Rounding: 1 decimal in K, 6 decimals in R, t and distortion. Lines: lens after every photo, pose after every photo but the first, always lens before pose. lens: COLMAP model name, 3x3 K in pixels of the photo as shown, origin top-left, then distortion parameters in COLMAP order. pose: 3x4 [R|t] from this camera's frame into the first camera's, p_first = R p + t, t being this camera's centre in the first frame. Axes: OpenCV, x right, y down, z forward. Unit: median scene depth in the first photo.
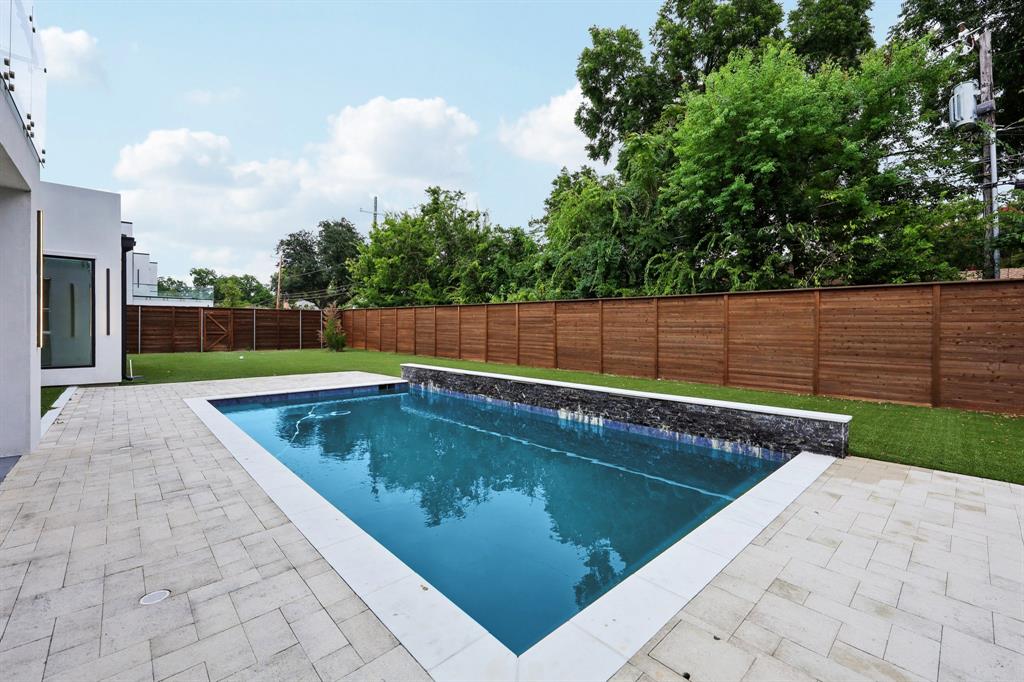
lens RADIAL K [[422.2, 0, 514.1], [0, 422.2, 338.6], [0, 0, 1]] dist [0.002253, -0.000770]
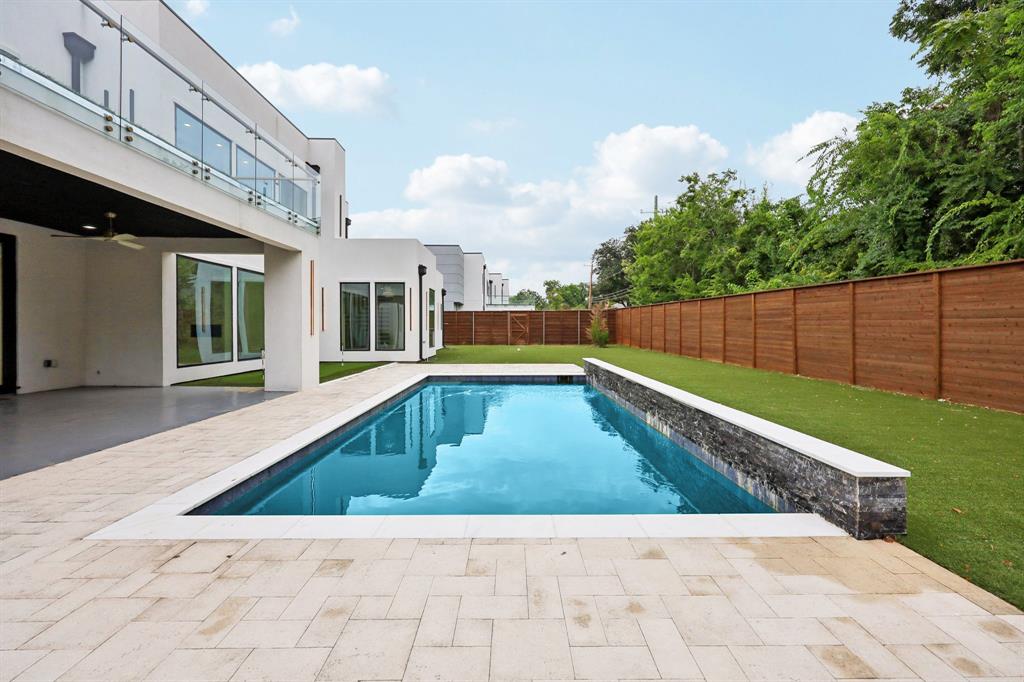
lens RADIAL K [[422.2, 0, 518.0], [0, 422.2, 333.5], [0, 0, 1]] dist [0.002253, -0.000770]
pose [[0.734795, 0.003366, -0.678281, 0.255400], [-0.009764, 0.999937, -0.005616, 0.004690], [0.678219, 0.010749, 0.734782, 0.083122]]
